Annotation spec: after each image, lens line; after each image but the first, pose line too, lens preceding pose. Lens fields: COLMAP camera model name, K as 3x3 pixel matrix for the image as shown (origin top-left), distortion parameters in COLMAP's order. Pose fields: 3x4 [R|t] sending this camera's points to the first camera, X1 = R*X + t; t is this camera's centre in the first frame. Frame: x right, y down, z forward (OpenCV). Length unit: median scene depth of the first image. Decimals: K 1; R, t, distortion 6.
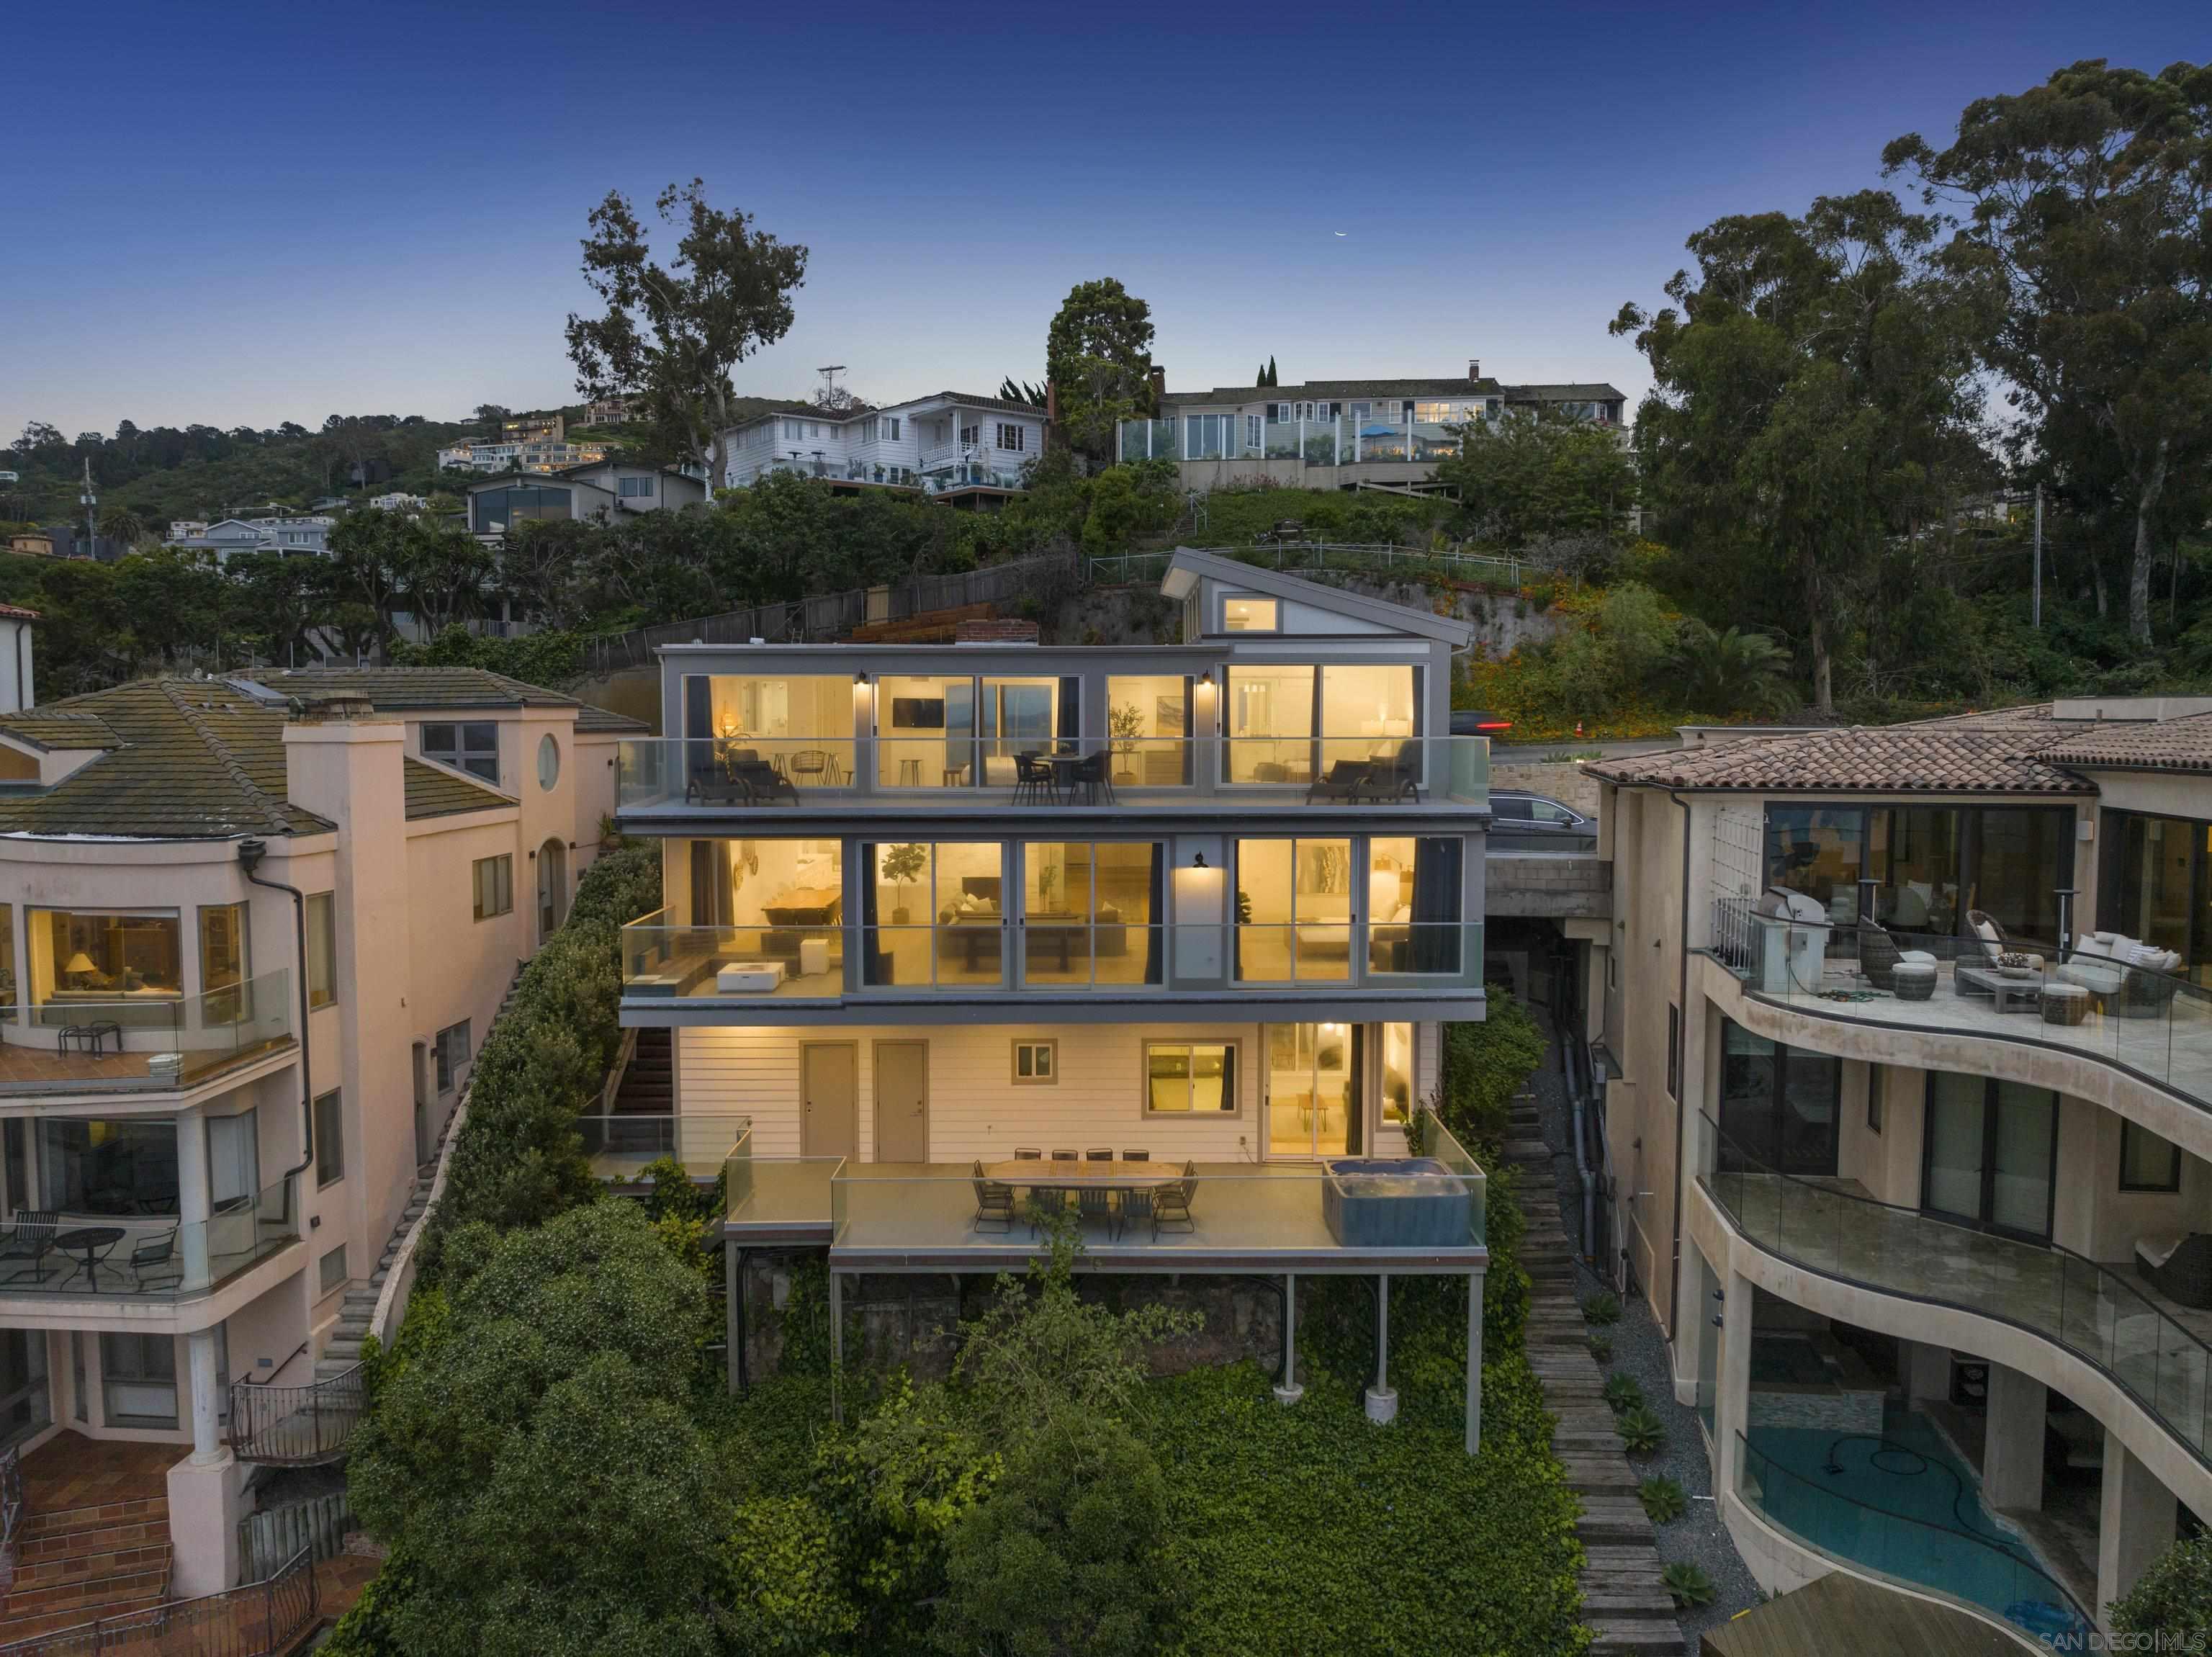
lens RADIAL K [[1556.3, 0, 1113.0], [0, 1556.3, 817.9], [0, 0, 1]] dist [-0.037189, 0.004454]
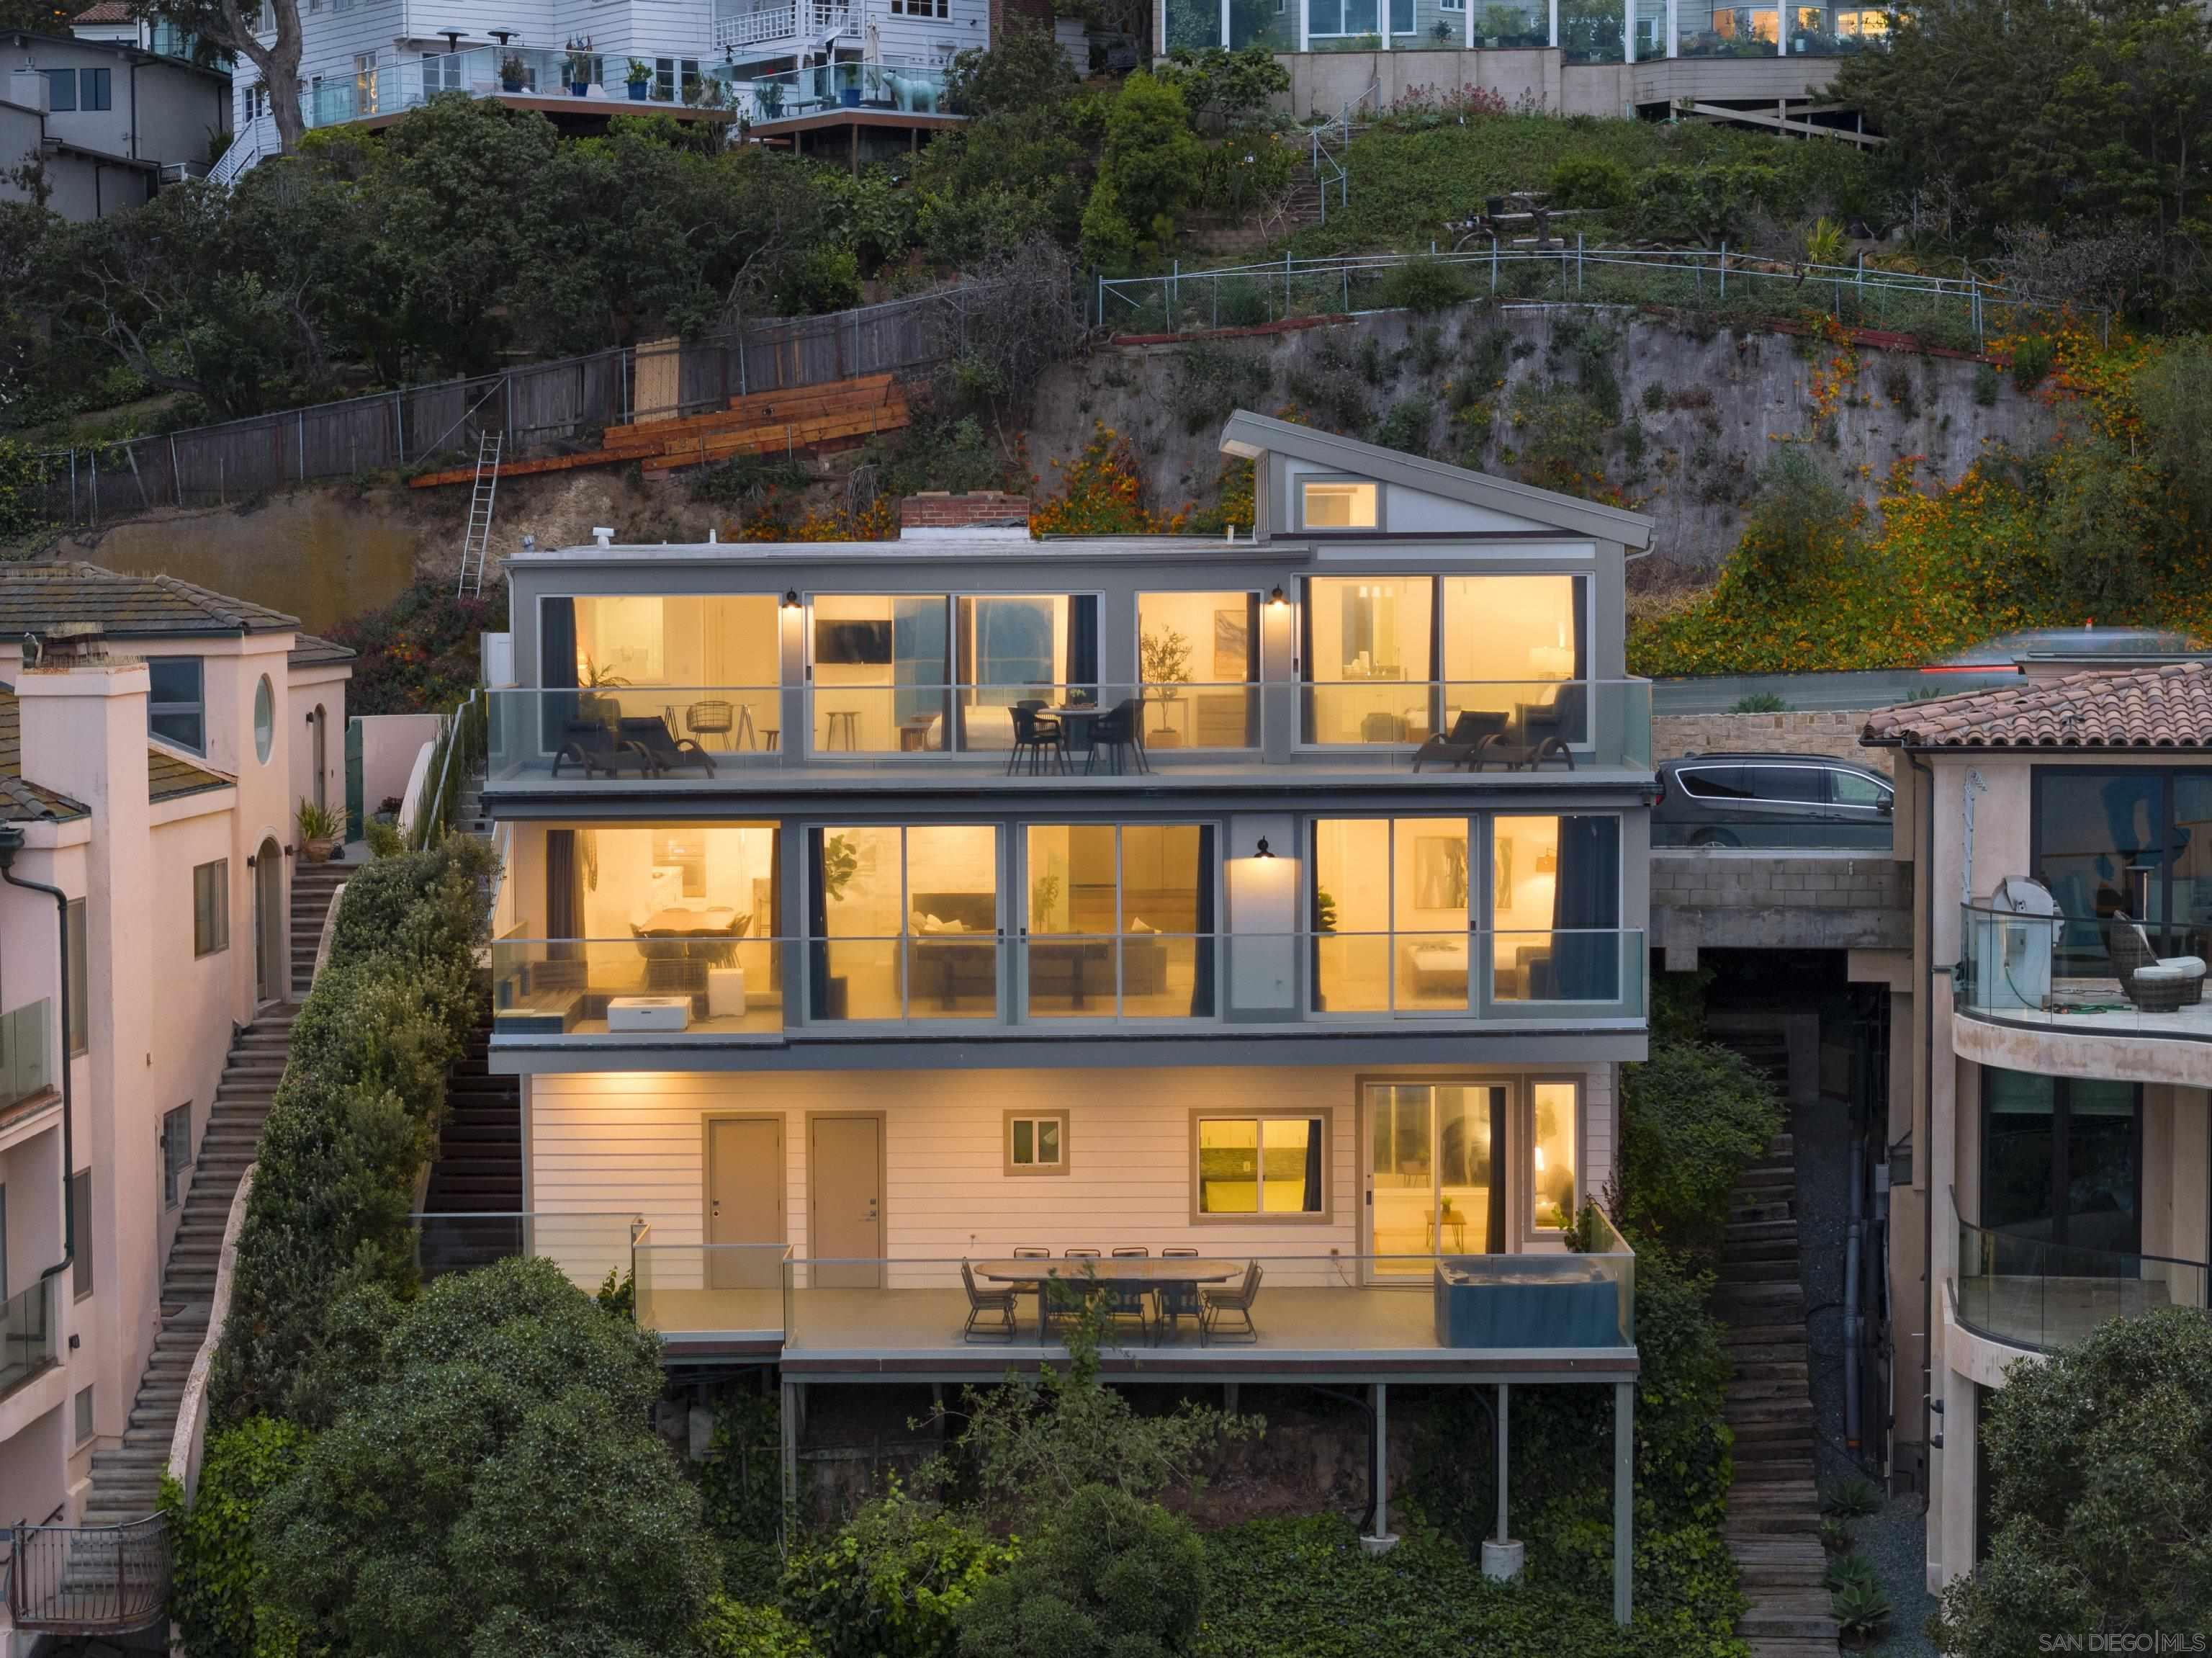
lens RADIAL K [[4442.8, 0, 1106.0], [0, 4442.8, 829.0], [0, 0, 1]] dist [-0.216375, 1.607157]
pose [[0.999922, -0.005583, -0.011202, 0.004057], [0.005523, 0.999971, -0.005300, 0.025999], [0.011232, 0.005238, 0.999923, -1.002451]]
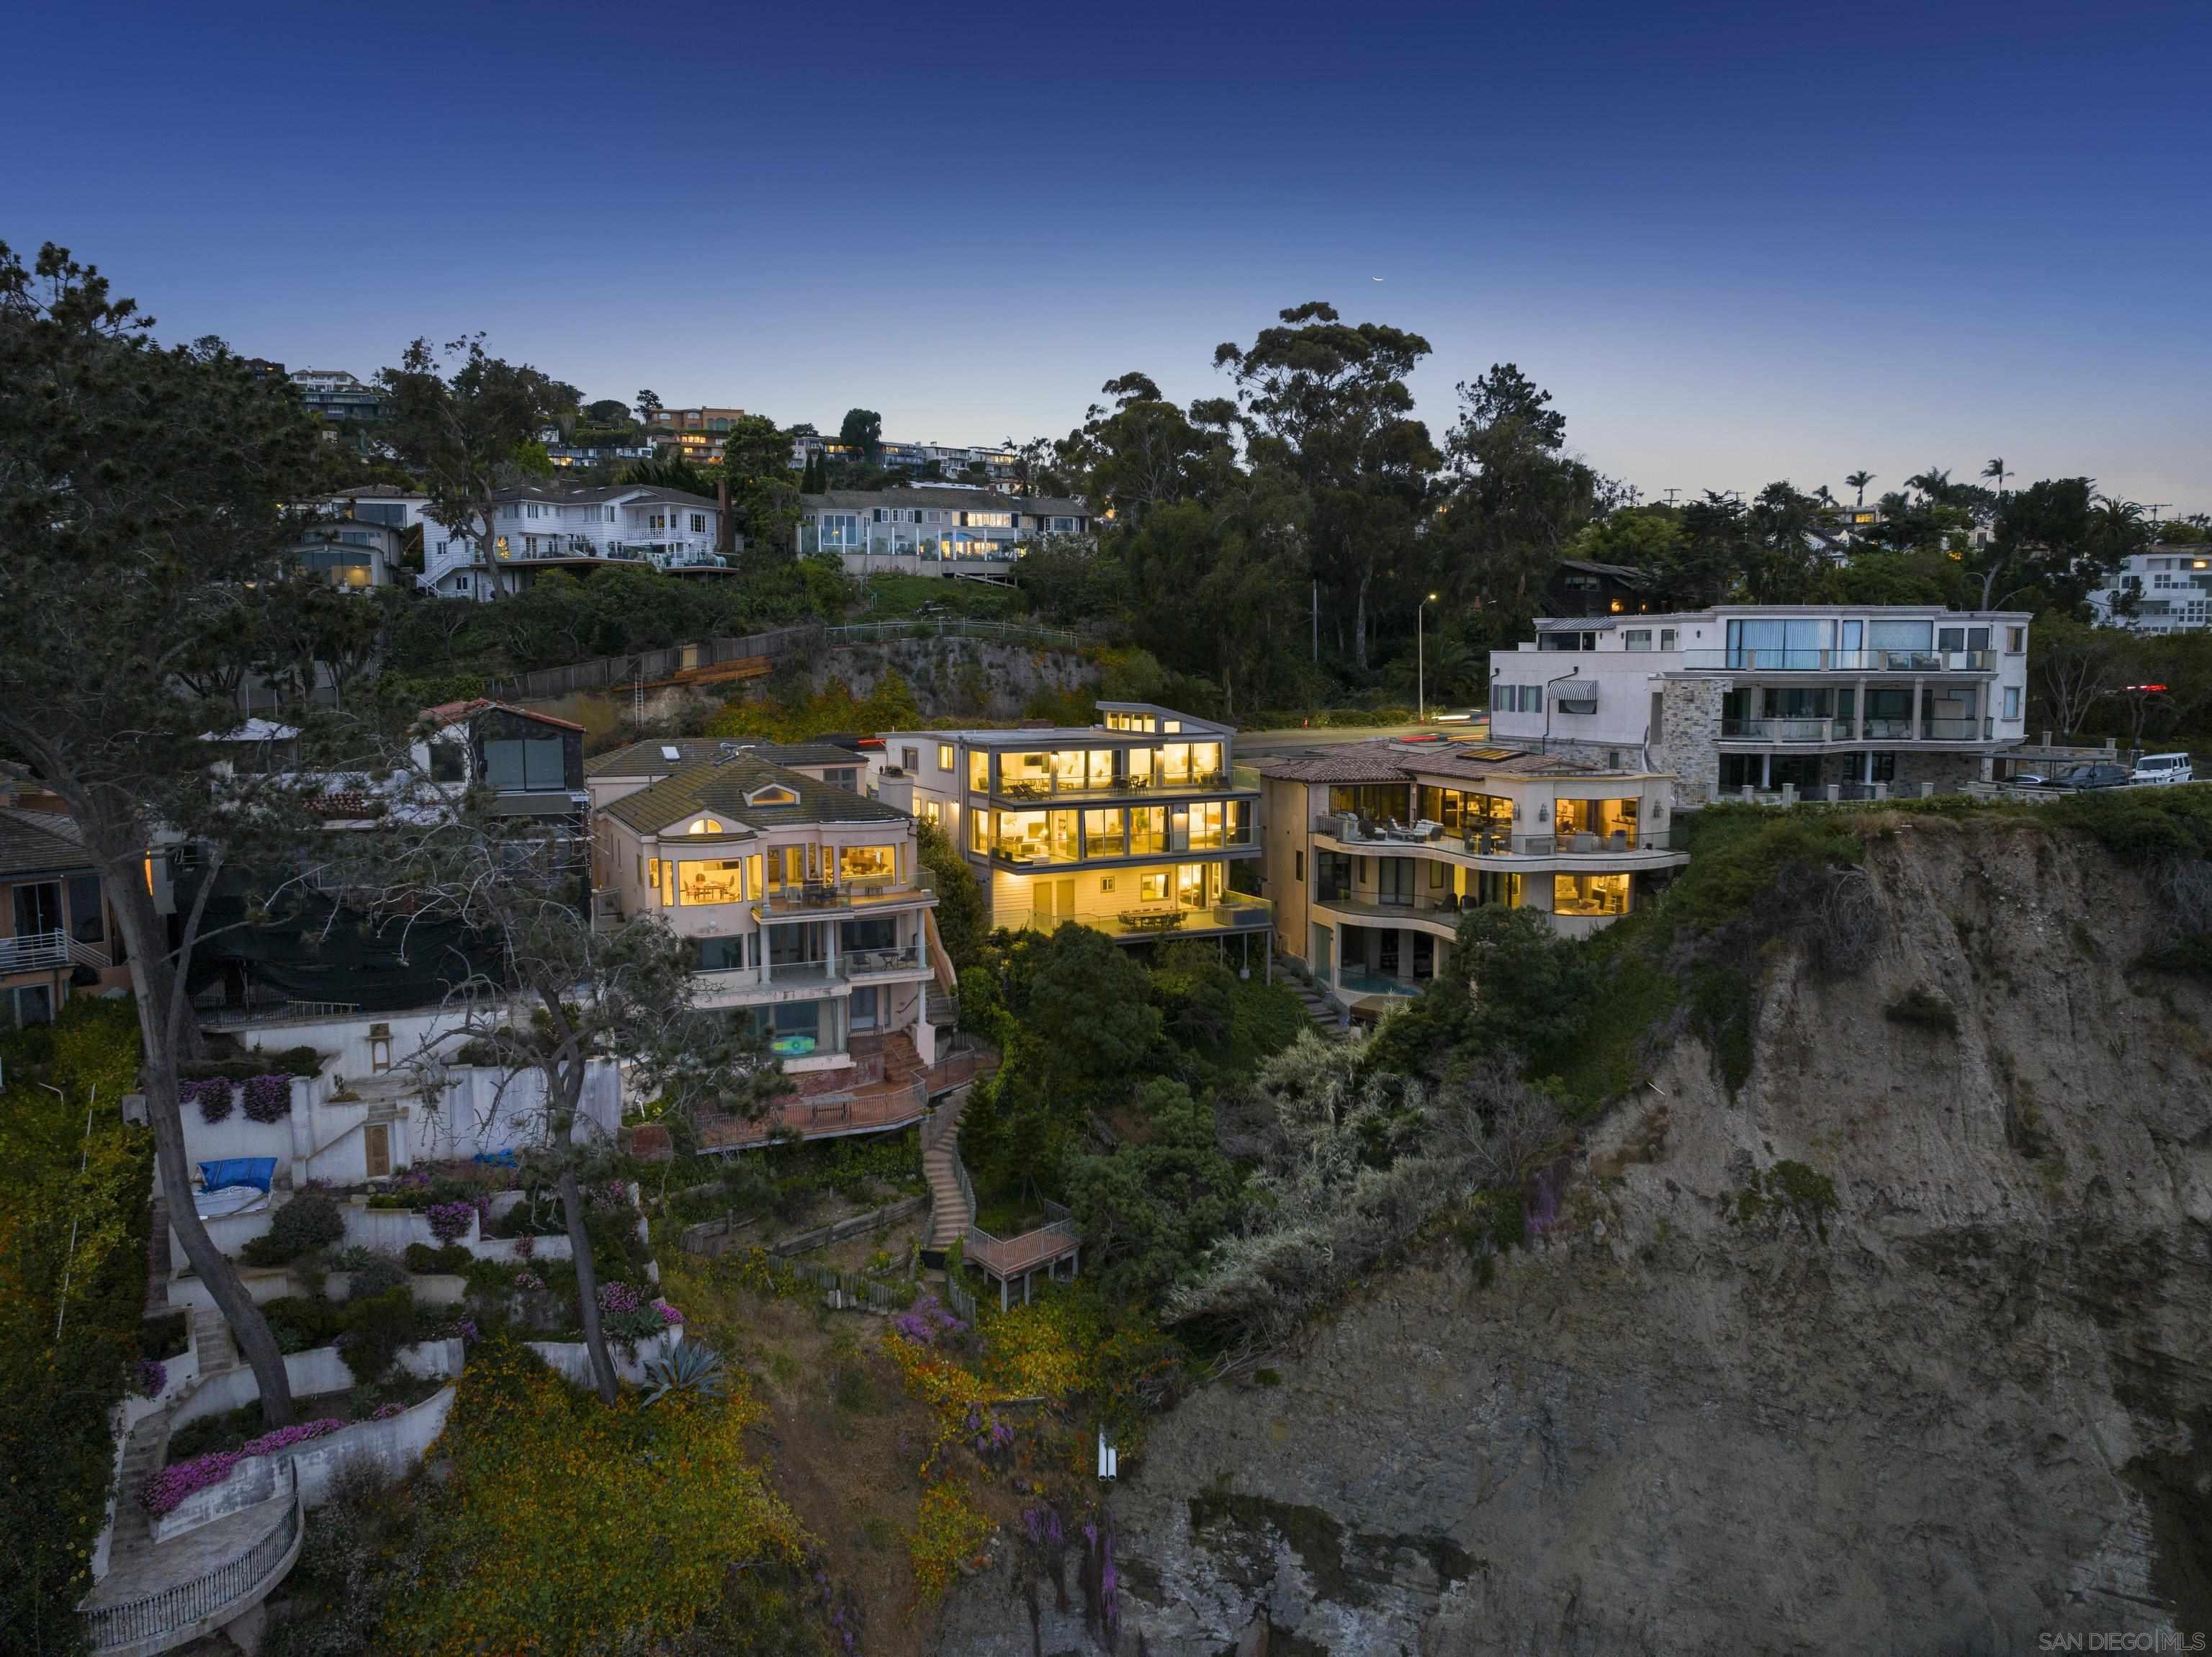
lens RADIAL K [[1551.3, 0, 1123.1], [0, 1551.3, 801.1], [0, 0, 1]] dist [-0.032438, -0.009292]
pose [[0.887391, -0.043820, 0.458930, -1.325884], [0.031599, 0.998913, 0.034280, -0.093212], [-0.459933, -0.015918, 0.887811, -1.539119]]
